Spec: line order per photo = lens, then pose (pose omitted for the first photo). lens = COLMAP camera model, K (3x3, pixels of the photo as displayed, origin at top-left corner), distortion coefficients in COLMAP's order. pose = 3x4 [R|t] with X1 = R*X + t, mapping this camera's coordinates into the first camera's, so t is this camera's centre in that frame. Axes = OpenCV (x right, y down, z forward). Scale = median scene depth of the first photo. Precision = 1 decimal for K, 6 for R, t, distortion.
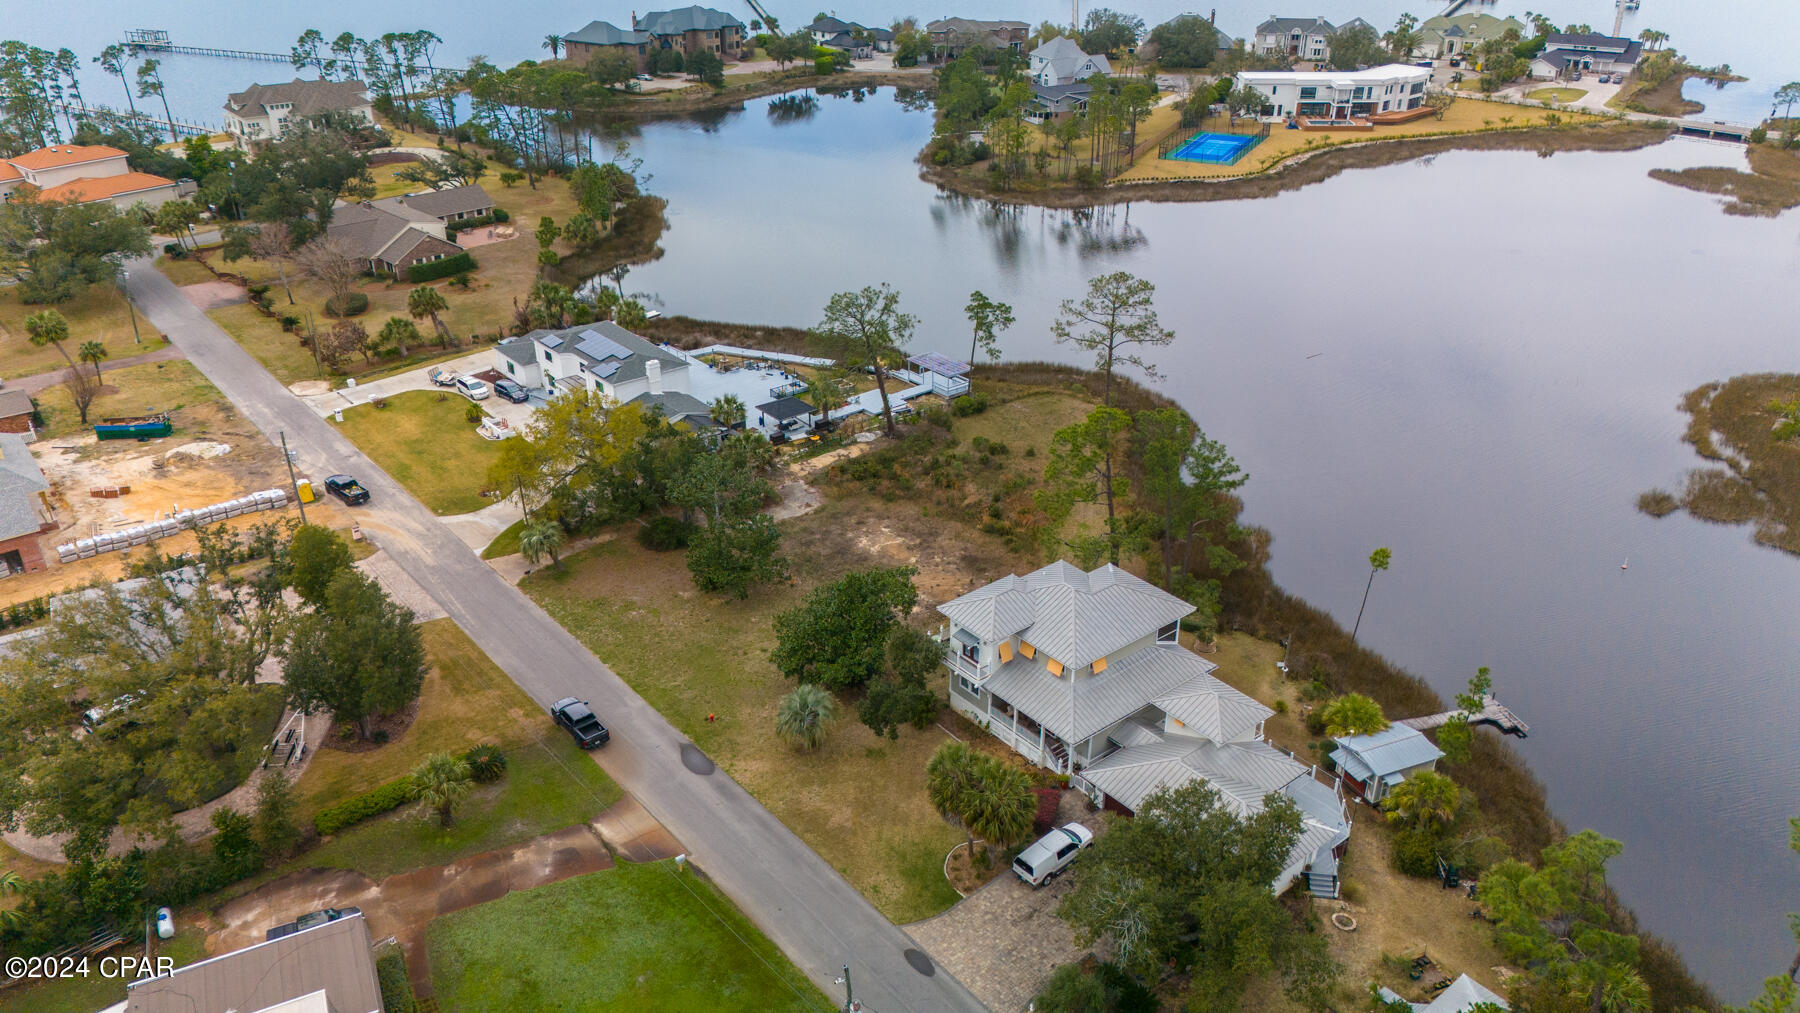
lens RADIAL K [[1315.6, 0, 902.3], [0, 1315.6, 509.8], [0, 0, 1]] dist [0.081682, -0.088829]
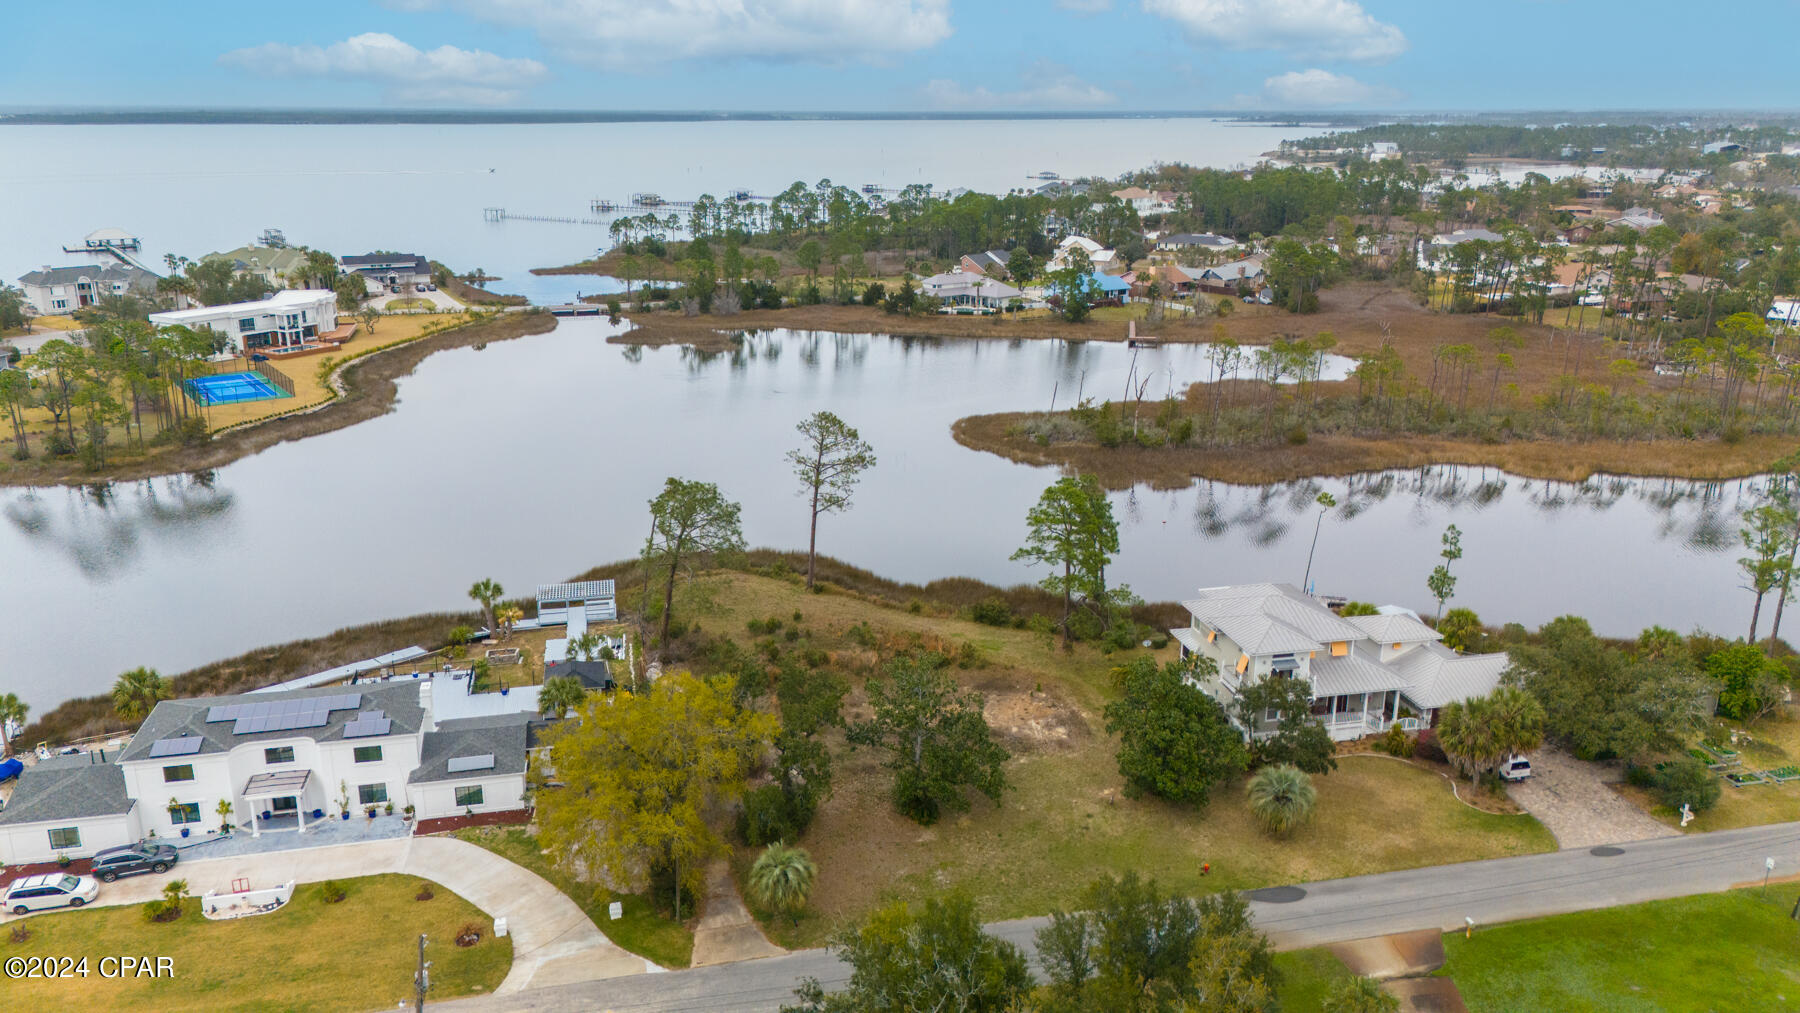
lens RADIAL K [[1315.6, 0, 900.4], [0, 1315.6, 516.9], [0, 0, 1]] dist [0.081682, -0.088829]
pose [[0.451653, -0.258304, 0.853984, -0.633311], [0.406472, 0.911640, 0.060769, -0.131942], [-0.794223, 0.319674, 0.516738, 0.422984]]
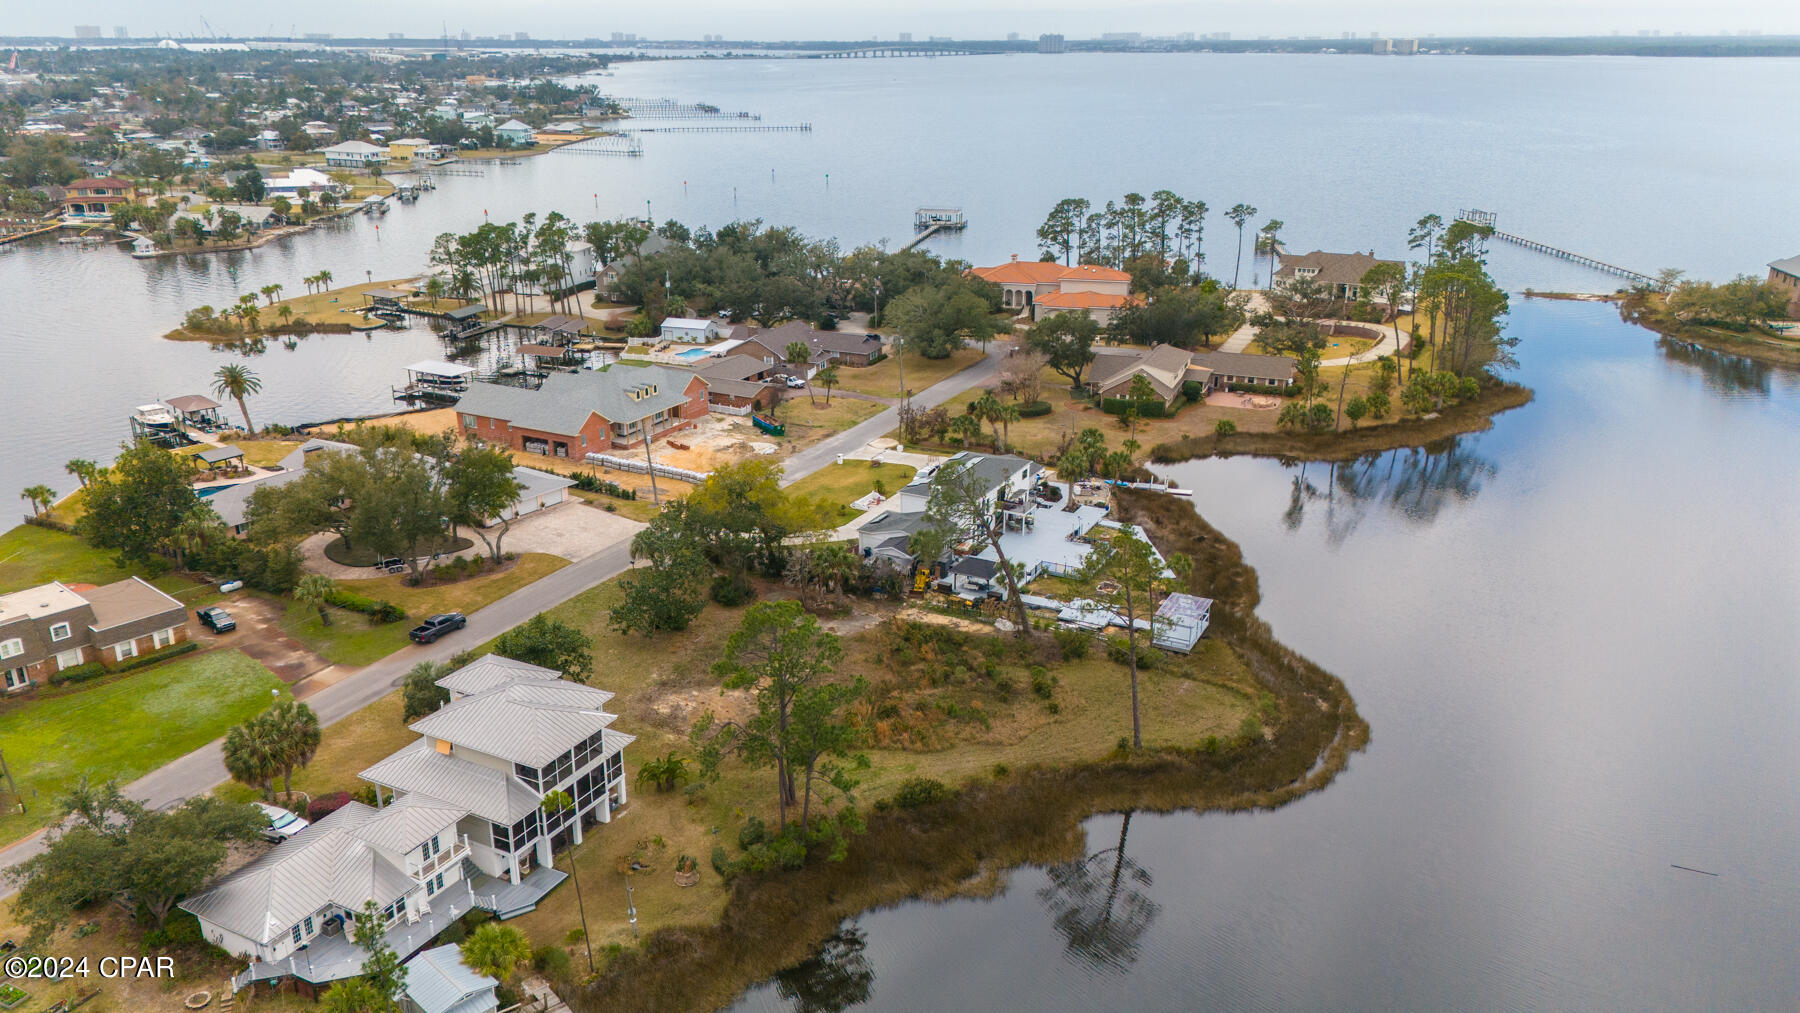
lens RADIAL K [[1315.6, 0, 899.2], [0, 1315.6, 533.2], [0, 0, 1]] dist [0.081682, -0.088829]
pose [[0.393906, 0.323845, -0.860211, 0.731644], [-0.423802, 0.894448, 0.142668, -0.216919], [0.815616, 0.308361, 0.489575, 0.456578]]
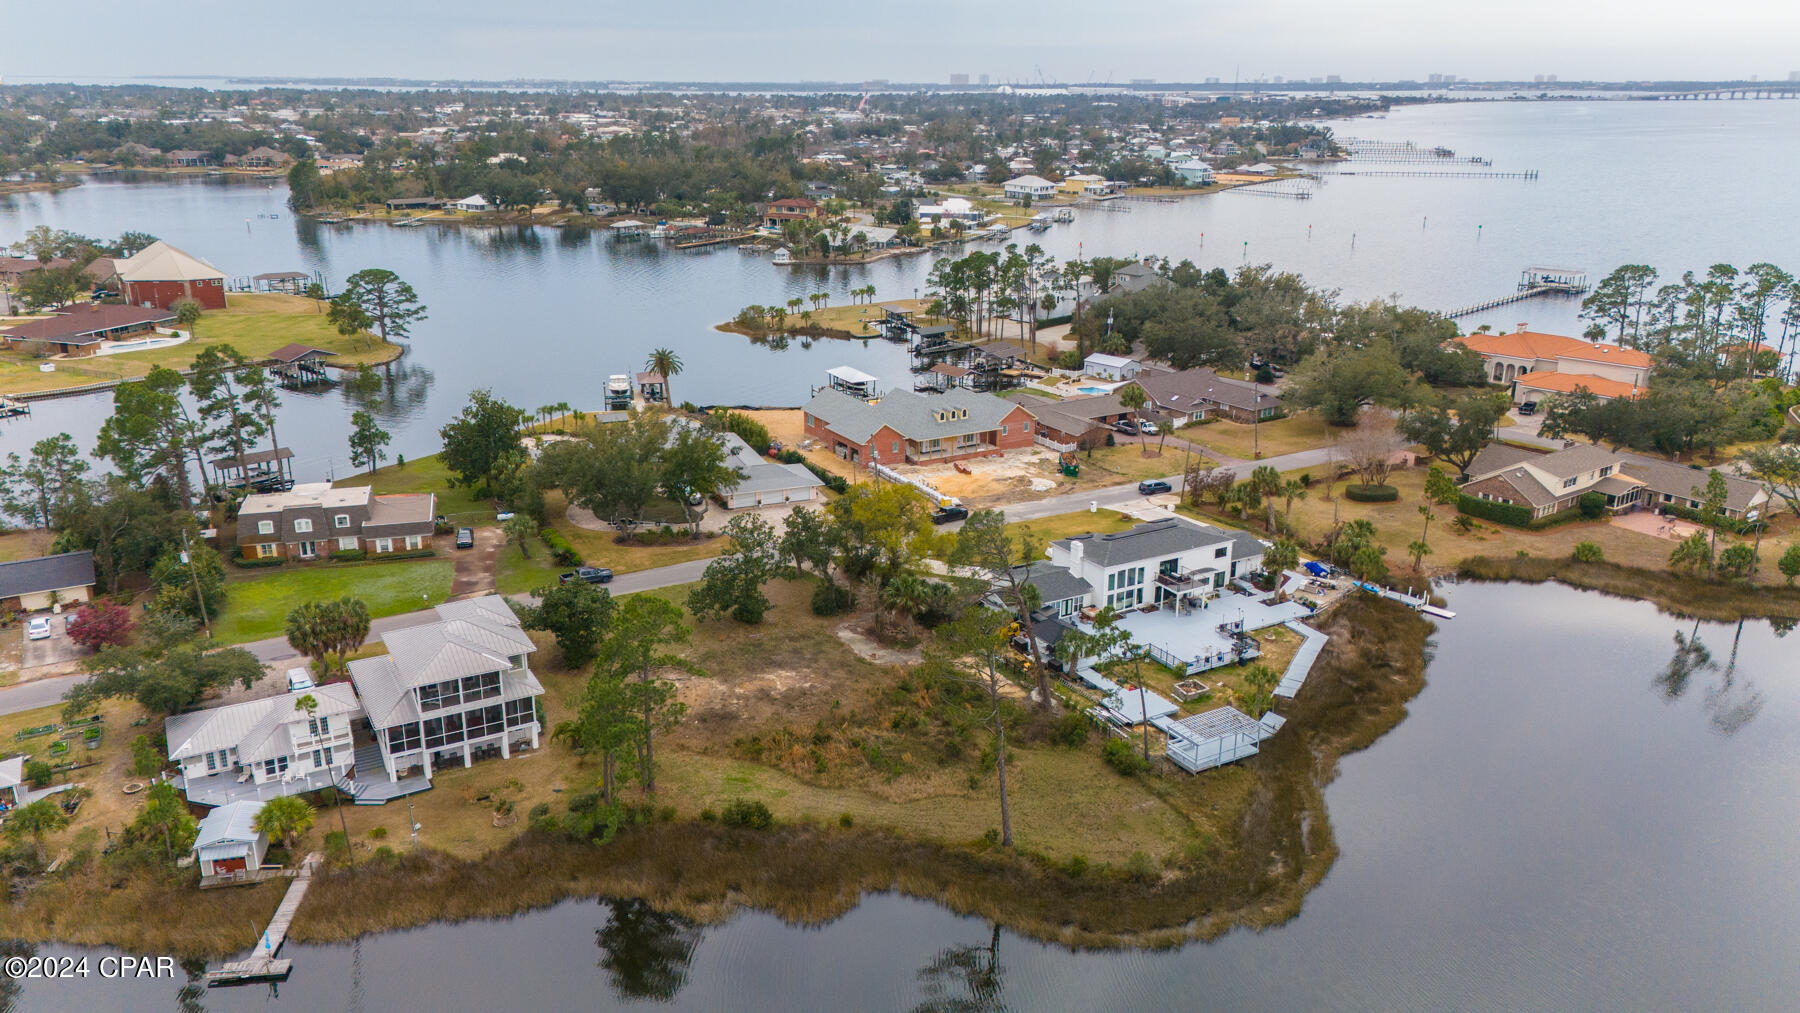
lens RADIAL K [[1315.6, 0, 888.5], [0, 1315.6, 521.8], [0, 0, 1]] dist [0.081682, -0.088829]
pose [[-0.169355, 0.313393, -0.934400, 0.777340], [-0.453929, 0.816742, 0.356203, -0.419442], [0.874796, 0.484476, 0.003939, 0.853644]]
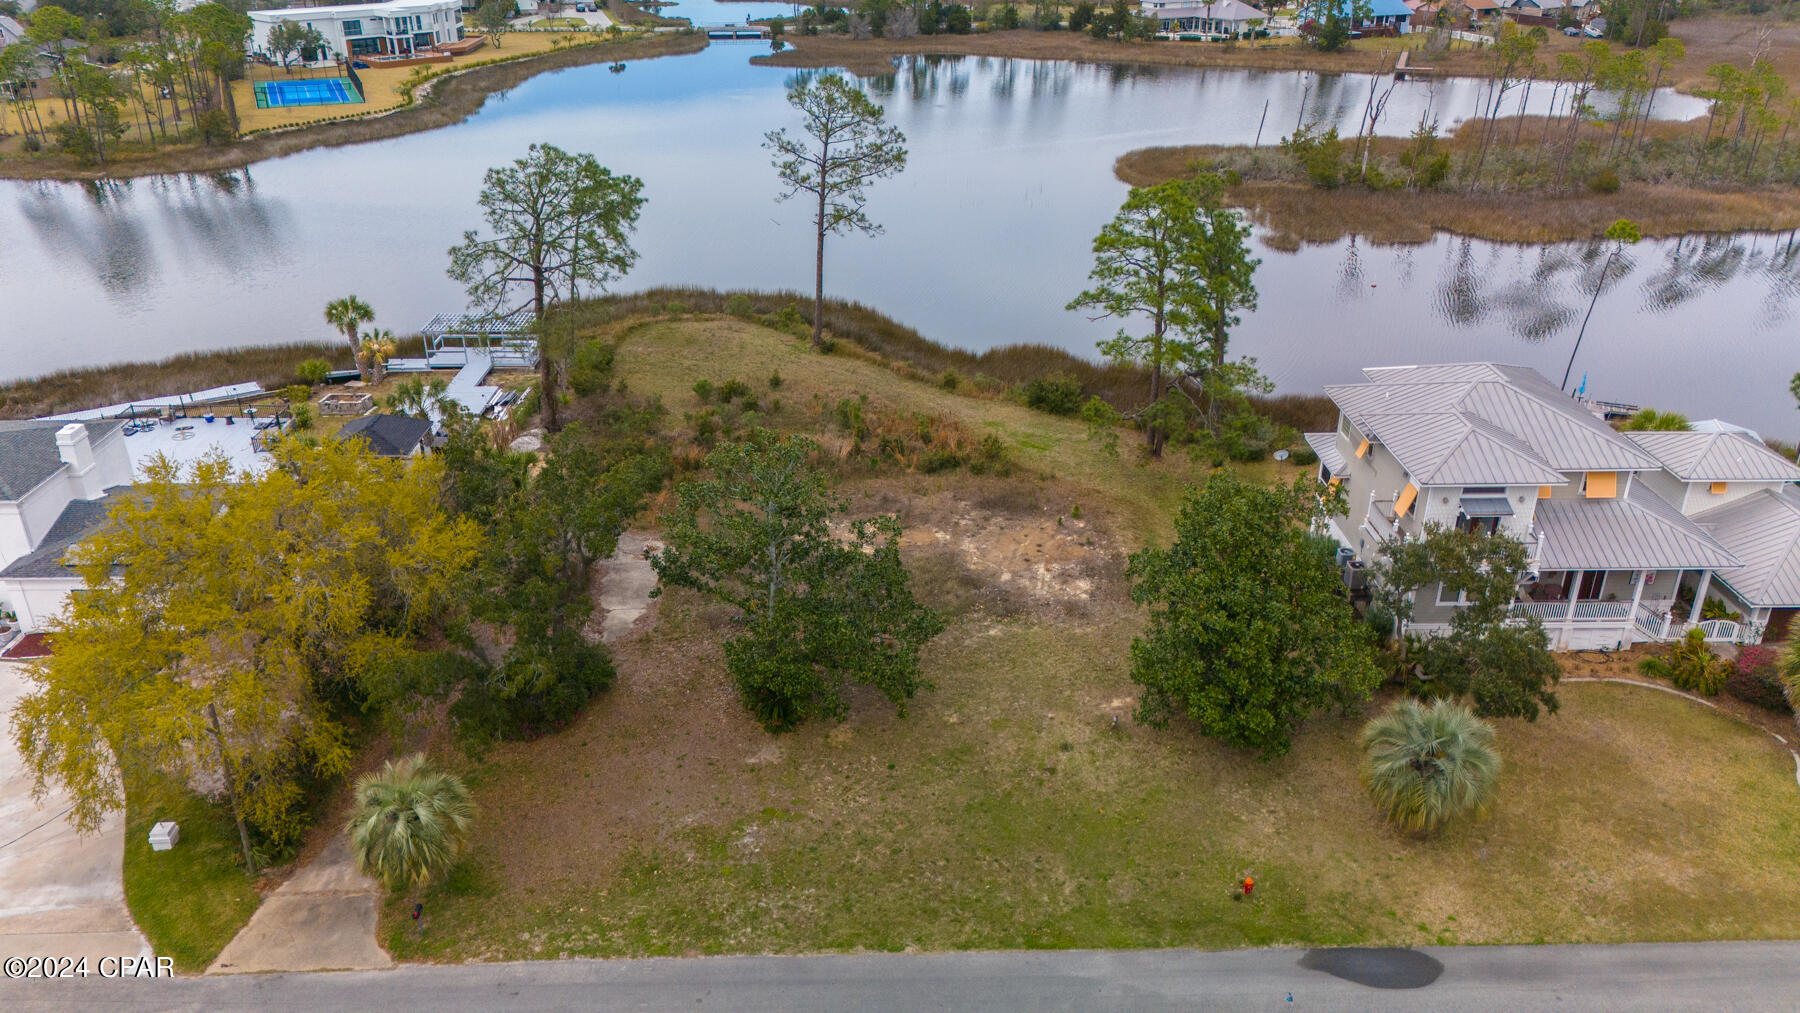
lens RADIAL K [[1315.6, 0, 896.2], [0, 1315.6, 513.4], [0, 0, 1]] dist [0.081682, -0.088829]
pose [[0.623320, -0.340770, 0.703810, -0.337690], [0.361218, 0.923744, 0.127350, -0.043395], [-0.693537, 0.174849, 0.698881, 0.499481]]
